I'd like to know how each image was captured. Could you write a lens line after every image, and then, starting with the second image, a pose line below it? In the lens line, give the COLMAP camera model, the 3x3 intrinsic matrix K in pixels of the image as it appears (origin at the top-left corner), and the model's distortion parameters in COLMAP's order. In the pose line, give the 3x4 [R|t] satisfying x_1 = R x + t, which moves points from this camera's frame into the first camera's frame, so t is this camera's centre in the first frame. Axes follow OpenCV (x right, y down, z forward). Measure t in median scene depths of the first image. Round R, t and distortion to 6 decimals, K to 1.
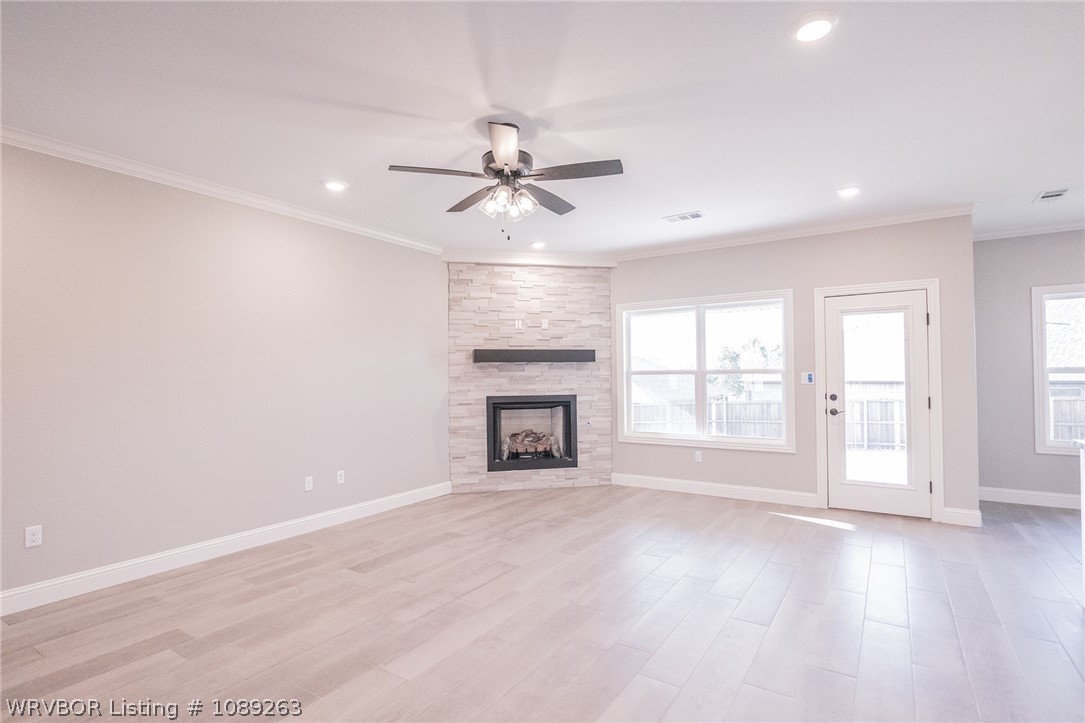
lens RADIAL K [[531.9, 0, 539.0], [0, 531.9, 363.0], [0, 0, 1]] dist [-0.002725, 0.000754]
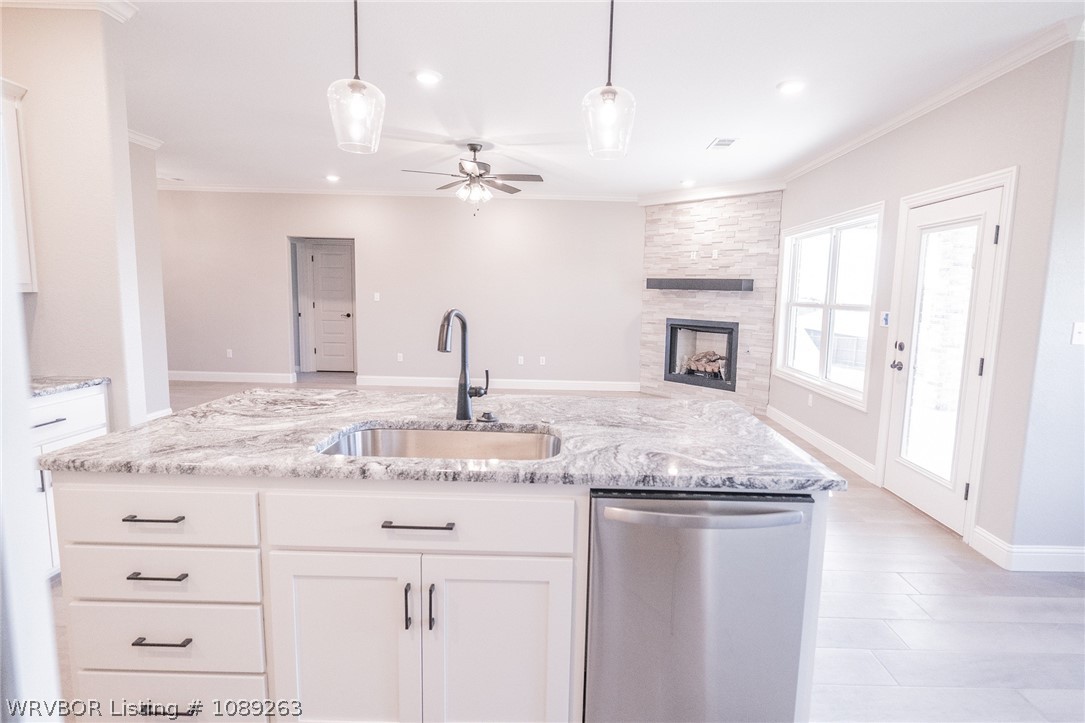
lens RADIAL K [[531.9, 0, 574.8], [0, 531.9, 346.3], [0, 0, 1]] dist [-0.002725, 0.000754]
pose [[0.540847, 0.109700, -0.833937, 0.776764], [-0.010864, 0.992287, 0.123484, -0.018855], [0.841051, -0.057726, 0.537867, 0.181504]]
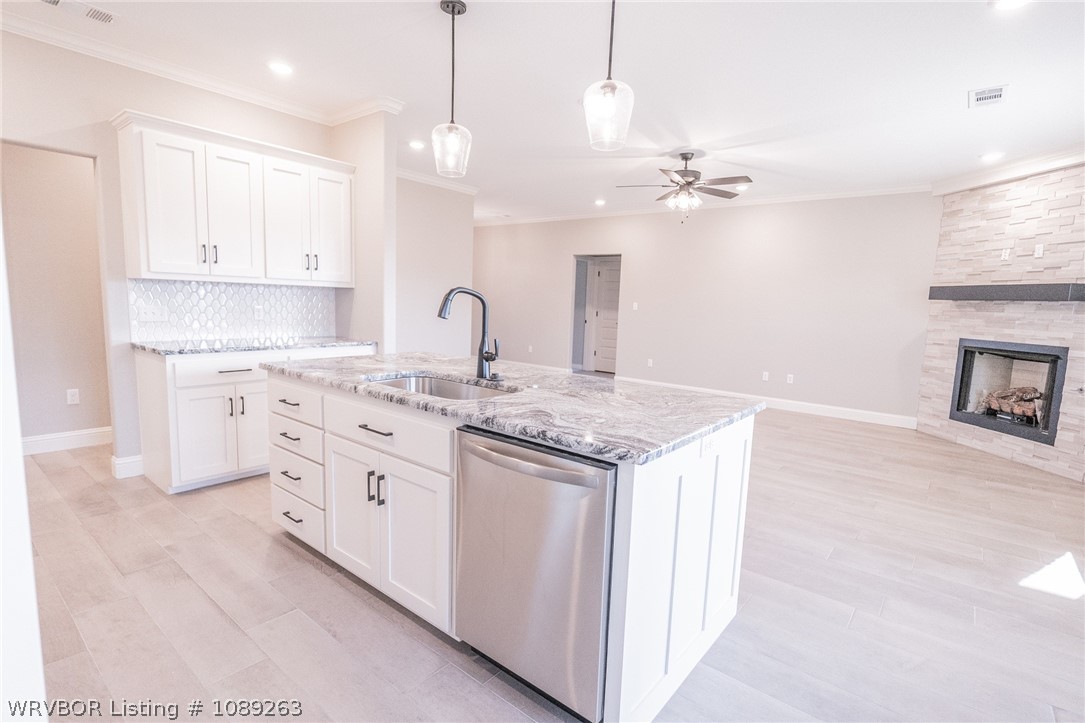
lens RADIAL K [[531.9, 0, 545.1], [0, 531.9, 363.3], [0, 0, 1]] dist [-0.002725, 0.000754]
pose [[-0.111758, 0.122408, -0.986168, 0.869915], [-0.015916, 0.992037, 0.124940, 0.003161], [0.993608, 0.029659, -0.108919, 0.388634]]
